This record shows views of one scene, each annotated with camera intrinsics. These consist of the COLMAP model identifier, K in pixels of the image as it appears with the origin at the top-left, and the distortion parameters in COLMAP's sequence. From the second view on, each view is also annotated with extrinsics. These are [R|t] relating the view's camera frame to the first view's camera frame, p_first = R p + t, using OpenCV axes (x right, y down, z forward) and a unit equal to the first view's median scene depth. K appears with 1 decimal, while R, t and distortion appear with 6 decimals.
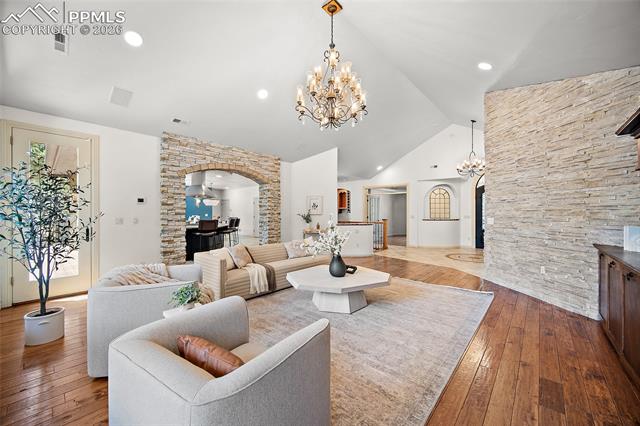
lens RADIAL K [[253.3, 0, 320.0], [0, 253.3, 213.8], [0, 0, 1]] dist [0.002579, -0.000168]
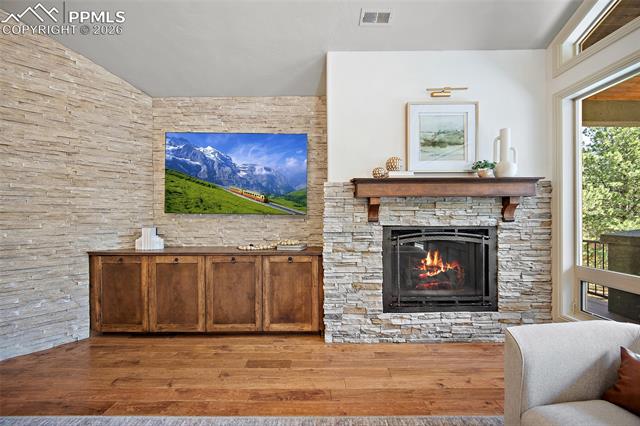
lens RADIAL K [[253.3, 0, 319.3], [0, 253.3, 215.4], [0, 0, 1]] dist [0.002579, -0.000168]
pose [[-0.653855, 0.002484, 0.756616, -0.102763], [0.006763, 0.999974, 0.002561, -0.003392], [-0.756590, 0.006792, -0.653854, 0.941083]]
